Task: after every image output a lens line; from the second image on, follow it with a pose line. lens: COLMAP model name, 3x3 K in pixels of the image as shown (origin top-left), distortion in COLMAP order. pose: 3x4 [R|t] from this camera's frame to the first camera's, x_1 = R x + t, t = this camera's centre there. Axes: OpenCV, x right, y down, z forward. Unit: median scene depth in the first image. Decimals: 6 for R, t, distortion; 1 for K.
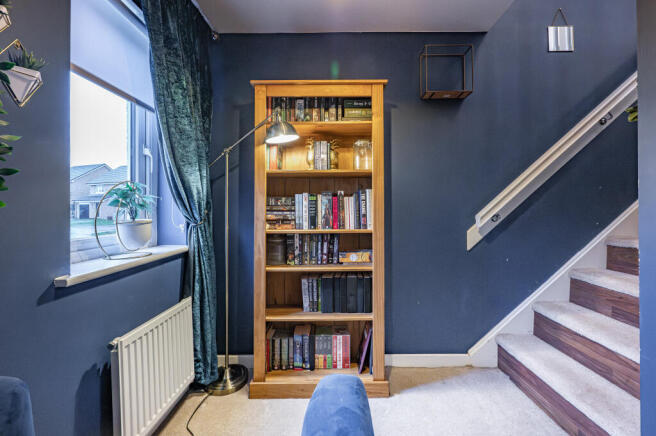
lens RADIAL K [[270.8, 0, 329.1], [0, 270.8, 213.5], [0, 0, 1]] dist [-0.000494, -0.000409]
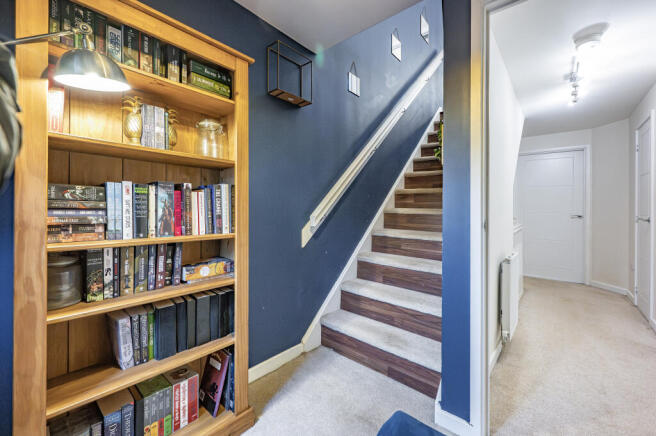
lens RADIAL K [[270.8, 0, 339.4], [0, 270.8, 212.0], [0, 0, 1]] dist [-0.000494, -0.000409]
pose [[0.634103, 0.007873, 0.773209, -0.262786], [-0.015760, 0.999872, 0.002745, -0.014131], [-0.773088, -0.013926, 0.634145, 0.220392]]
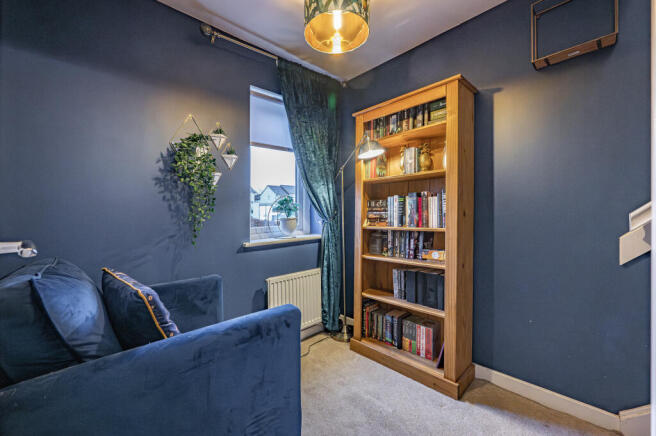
lens RADIAL K [[270.8, 0, 325.8], [0, 270.8, 214.6], [0, 0, 1]] dist [-0.000494, -0.000409]
pose [[0.677223, -0.002588, -0.735773, 0.568313], [0.006551, 0.999975, 0.002513, 0.001872], [0.735749, -0.006522, 0.677223, -0.007183]]
